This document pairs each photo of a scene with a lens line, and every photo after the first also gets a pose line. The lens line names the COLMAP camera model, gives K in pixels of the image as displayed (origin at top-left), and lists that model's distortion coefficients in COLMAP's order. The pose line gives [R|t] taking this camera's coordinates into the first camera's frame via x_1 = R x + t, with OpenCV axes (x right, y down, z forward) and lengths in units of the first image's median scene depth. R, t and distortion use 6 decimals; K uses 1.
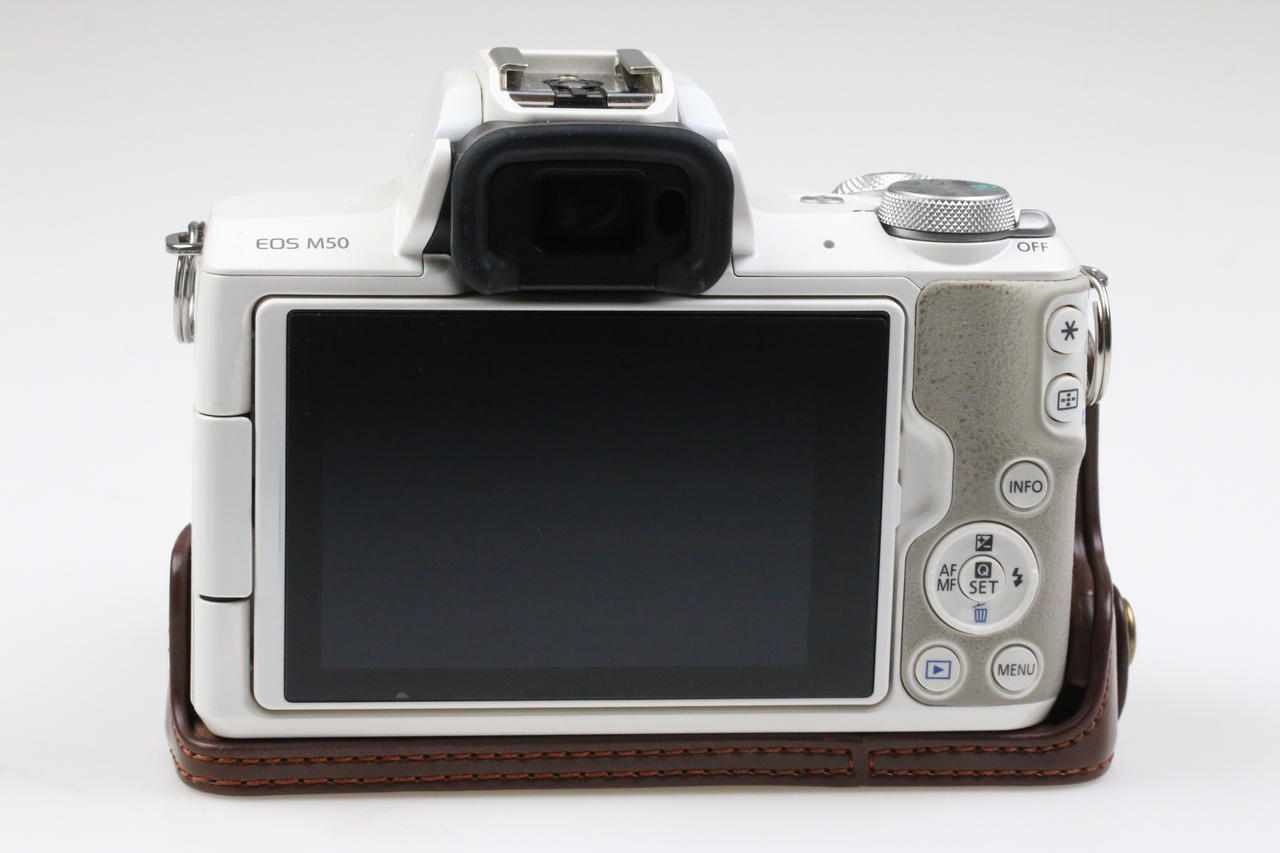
lens RADIAL K [[3795.1, 0, 639.9], [0, 3795.1, 425.6], [0, 0, 1]] dist [-0.520588, 0.000000]
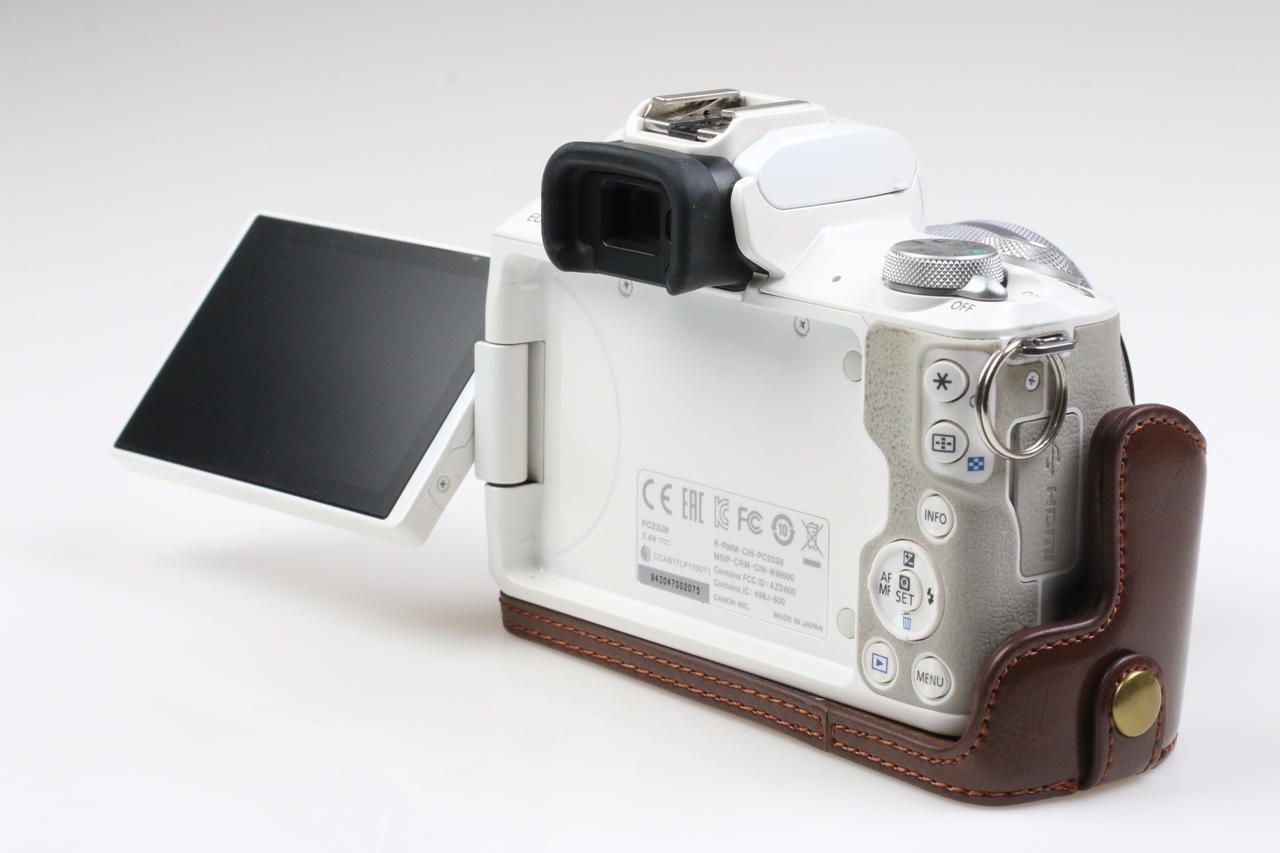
lens RADIAL K [[3795.1, 0, 639.8], [0, 3795.1, 427.1], [0, 0, 1]] dist [-0.520588, 0.000000]
pose [[0.566008, 0.159177, -0.808886, 0.959056], [-0.171280, 0.982478, 0.073487, -0.077831], [0.806410, 0.096952, 0.583355, 0.267236]]
